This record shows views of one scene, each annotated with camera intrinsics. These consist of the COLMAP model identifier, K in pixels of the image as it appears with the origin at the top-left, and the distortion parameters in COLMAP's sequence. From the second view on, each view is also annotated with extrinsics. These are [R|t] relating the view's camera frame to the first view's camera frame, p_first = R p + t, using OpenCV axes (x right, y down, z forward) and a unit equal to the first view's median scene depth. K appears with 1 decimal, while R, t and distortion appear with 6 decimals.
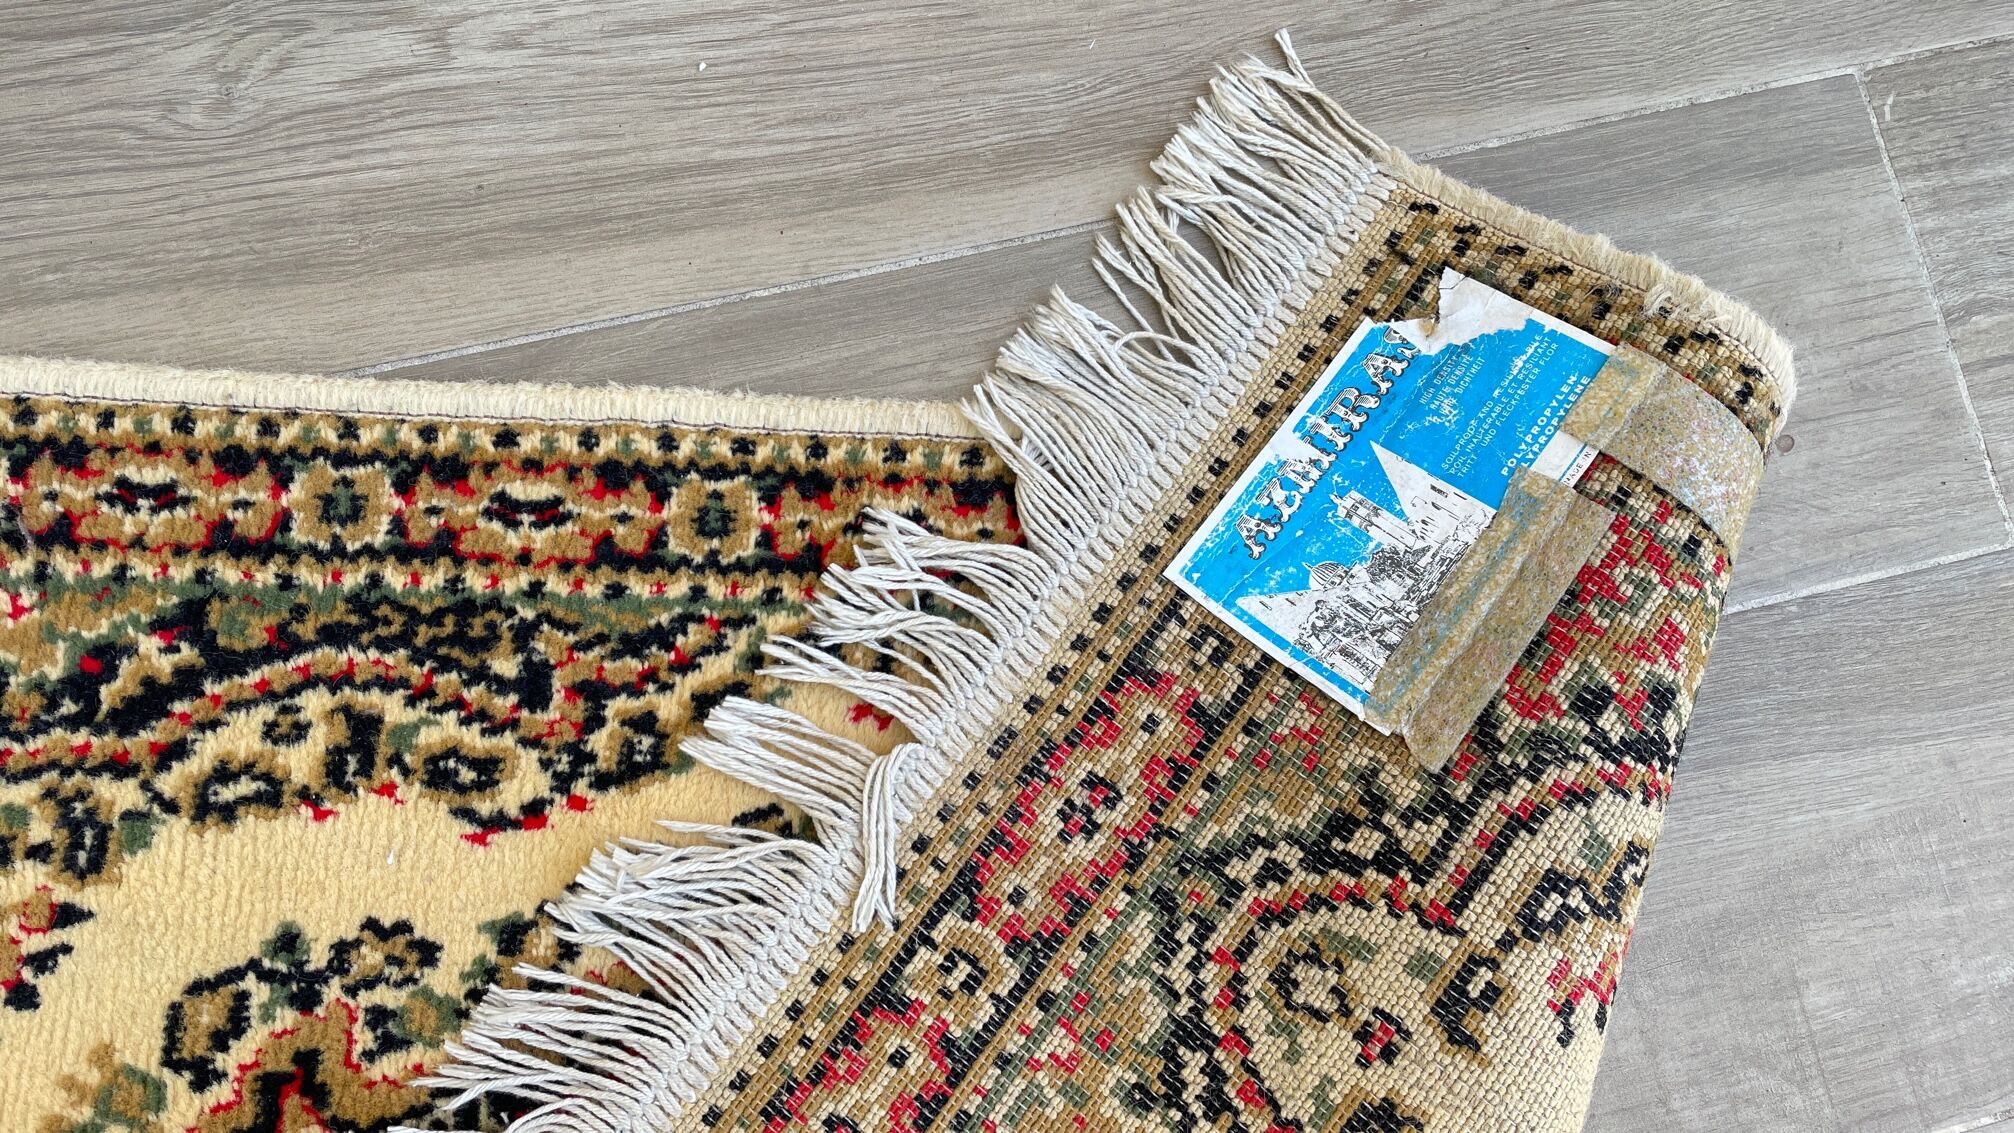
lens RADIAL K [[1510.3, 0, 1023.2], [0, 1510.3, 555.1], [0, 0, 1]] dist [0.094939, -0.130972]
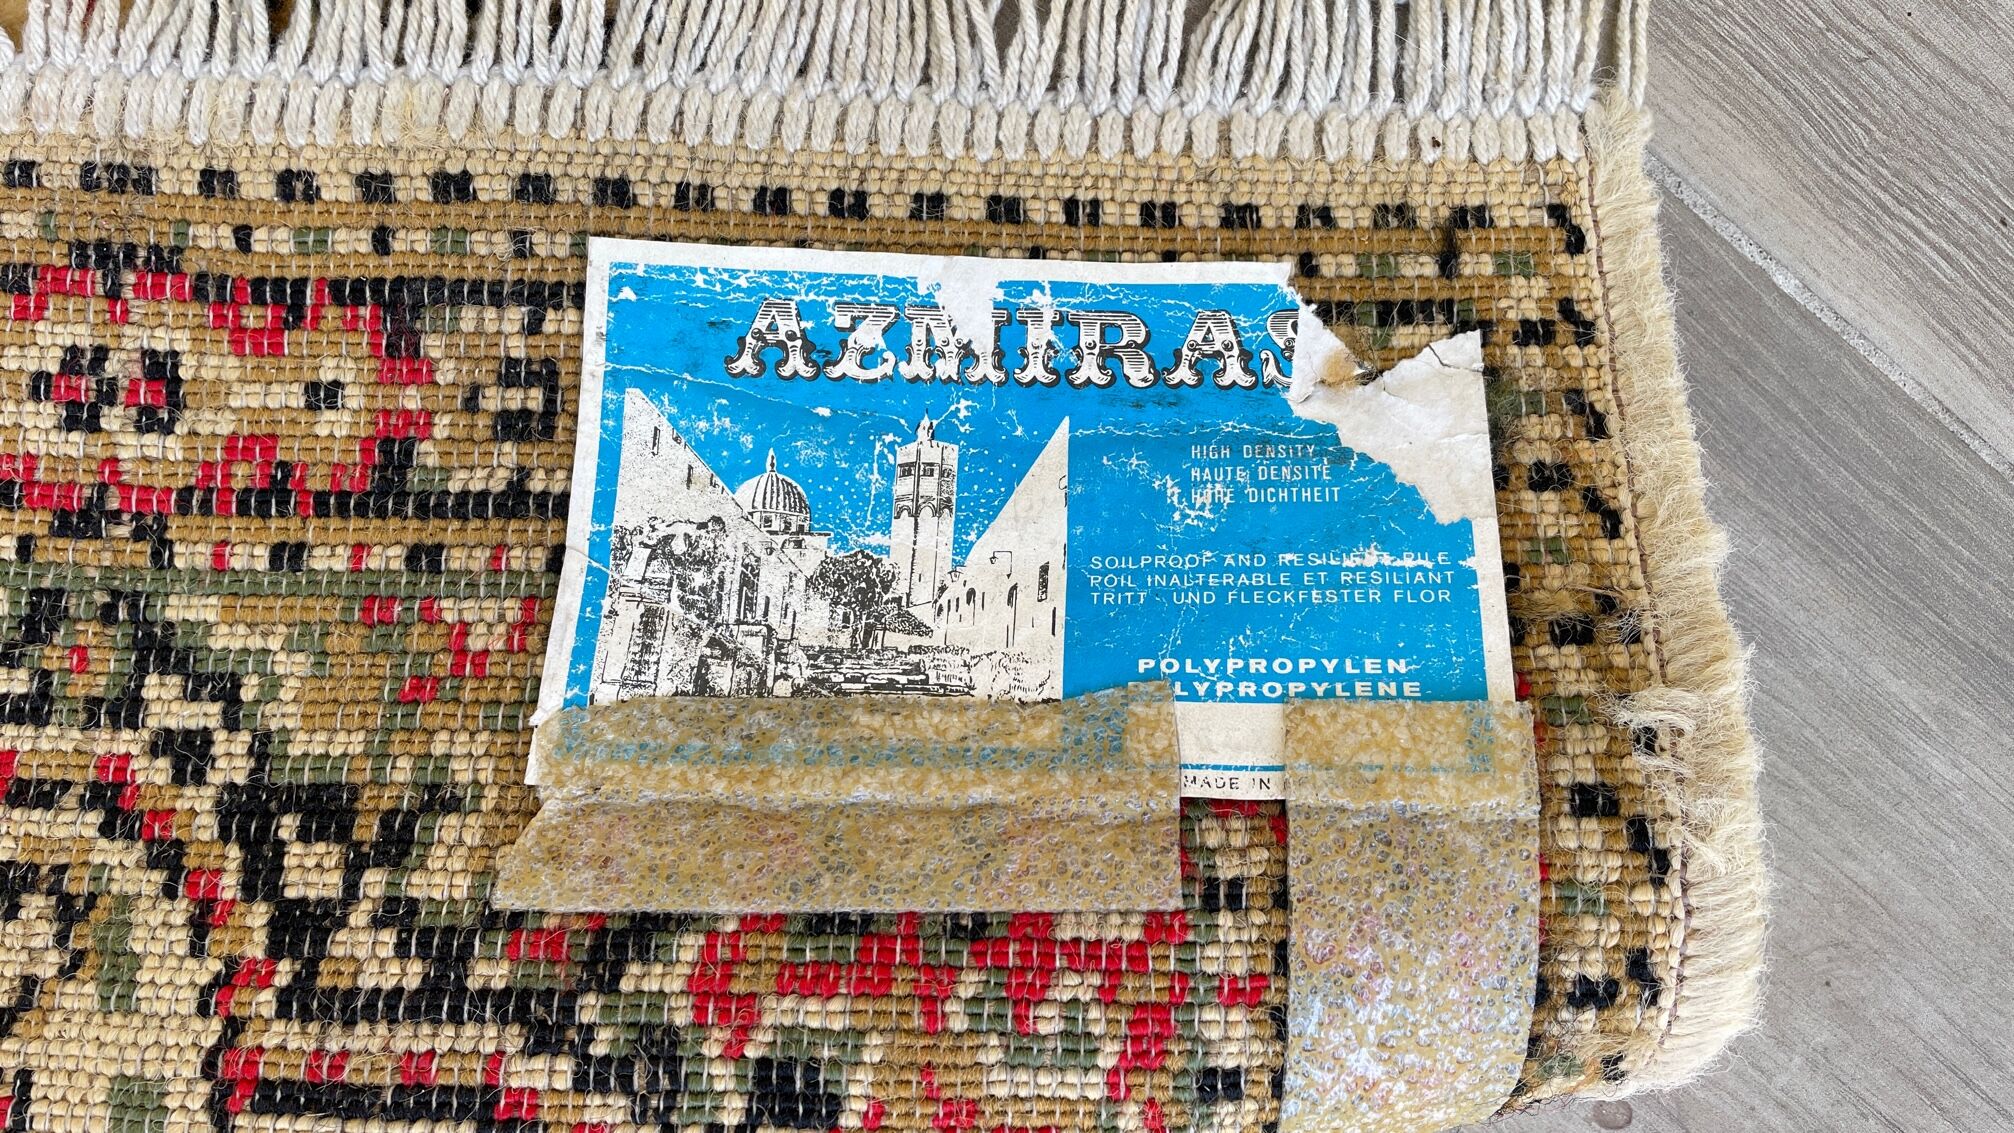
lens RADIAL K [[1510.3, 0, 1022.2], [0, 1510.3, 569.3], [0, 0, 1]] dist [0.094939, -0.130972]
pose [[0.593883, 0.803266, -0.045465, 0.289660], [-0.789159, 0.592591, 0.161443, -0.116253], [0.156624, -0.059999, 0.985834, 0.537960]]
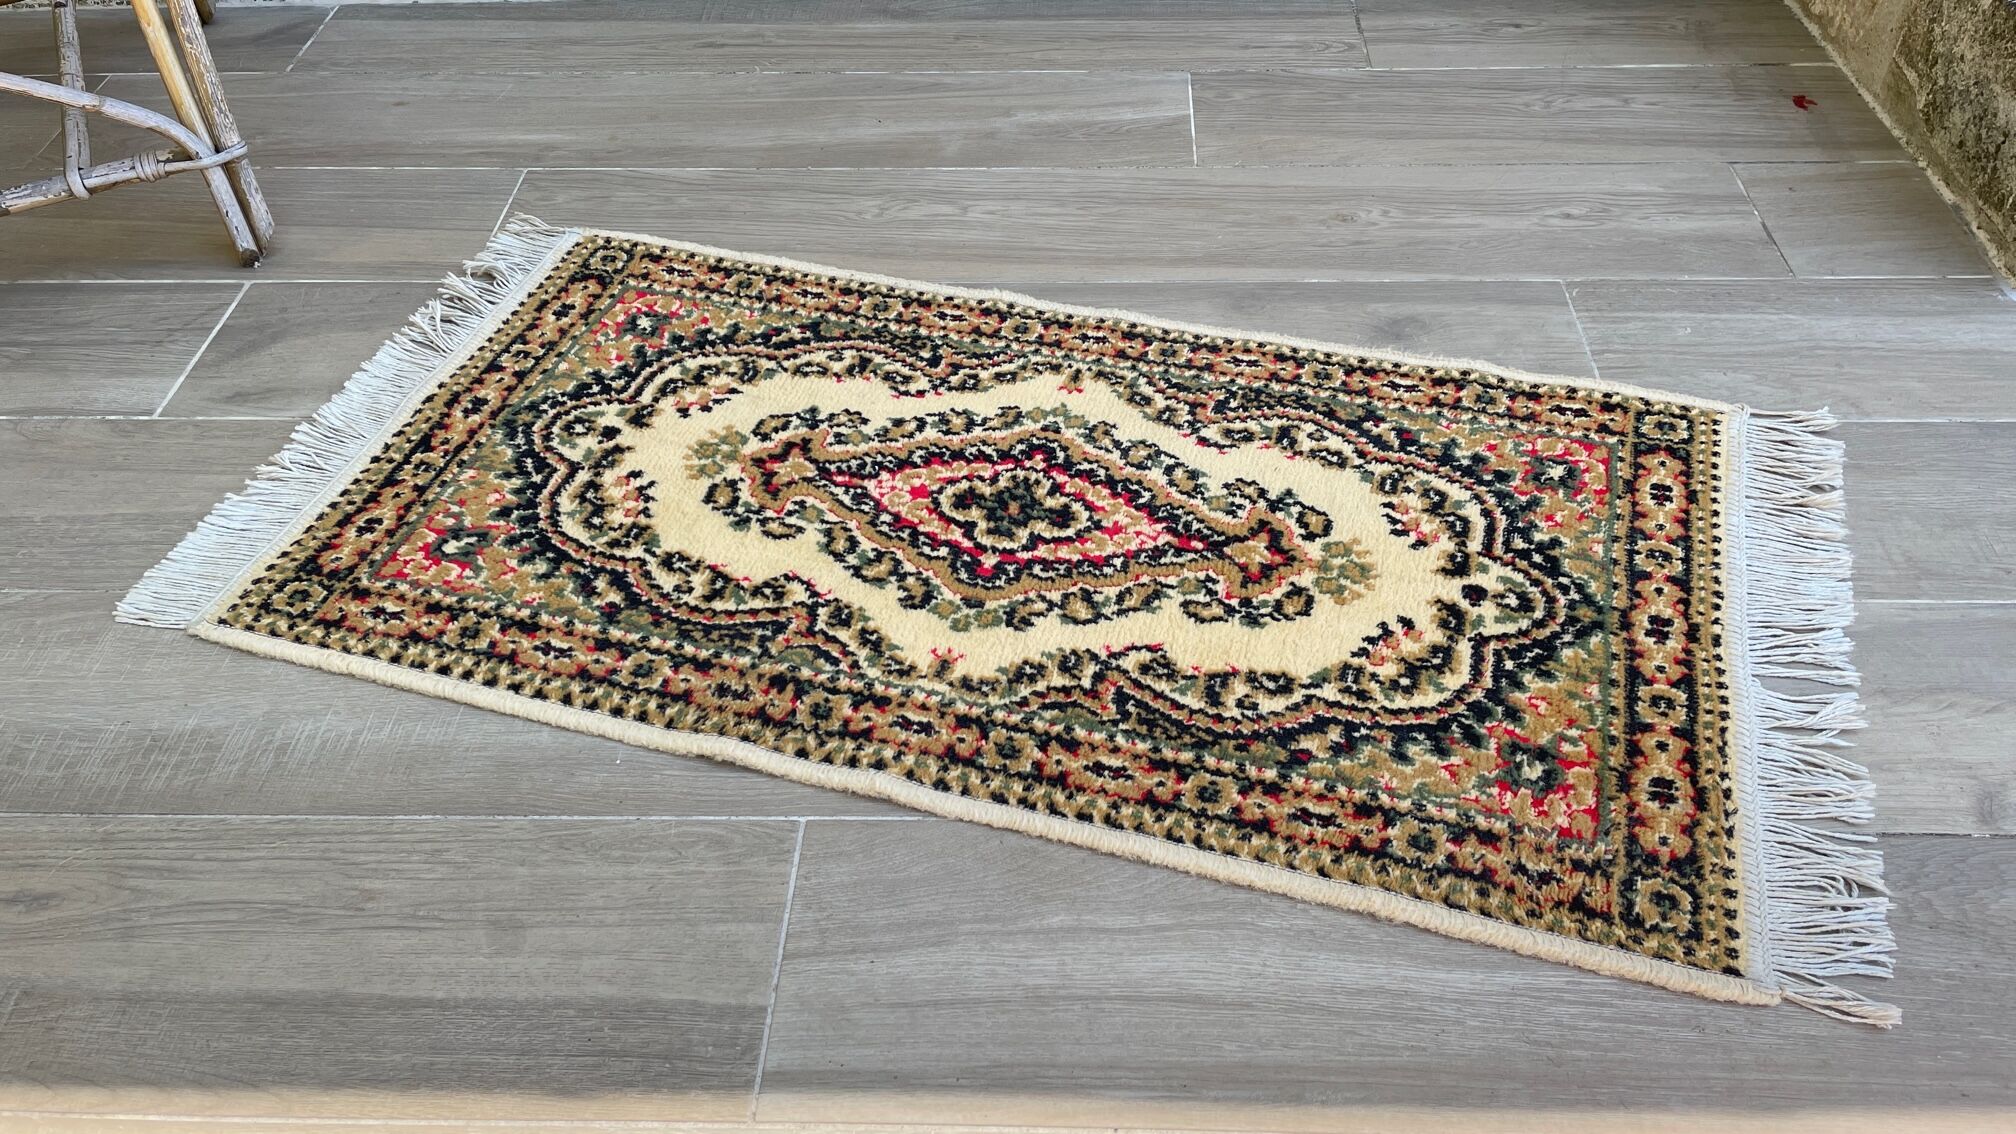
lens RADIAL K [[1511.8, 0, 1047.7], [0, 1511.8, 564.5], [0, 0, 1]] dist [0.094939, -0.130972]
pose [[0.964175, 0.122671, -0.235199, 0.453781], [-0.238682, 0.788071, -0.567429, 1.653800], [0.115747, 0.603238, 0.789117, -0.671869]]
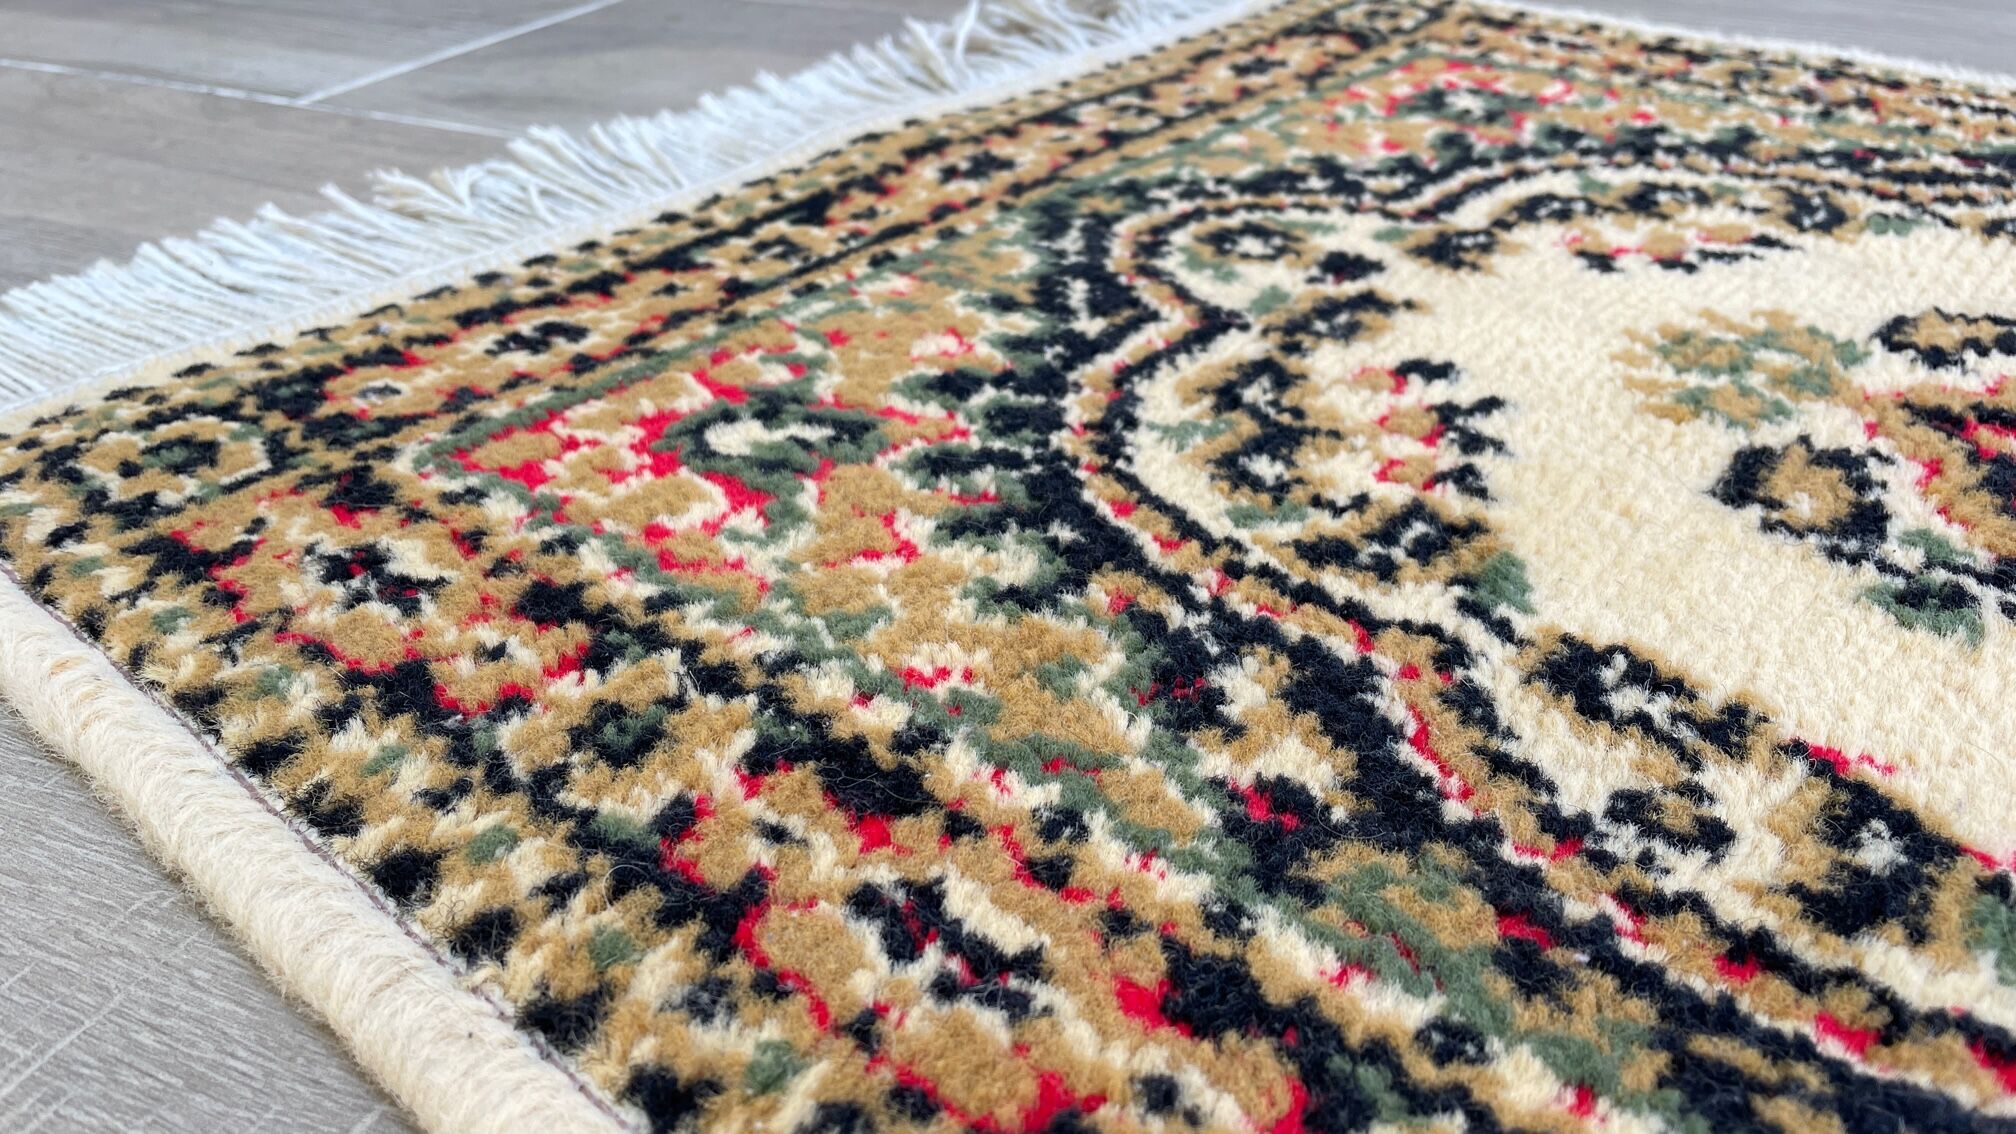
lens RADIAL K [[1511.8, 0, 1028.8], [0, 1511.8, 601.2], [0, 0, 1]] dist [0.094939, -0.130972]
pose [[0.775645, 0.286690, -0.562302, -0.420213], [-0.609665, 0.570879, -0.549915, 0.912796], [0.163352, 0.769354, 0.617584, 0.600378]]
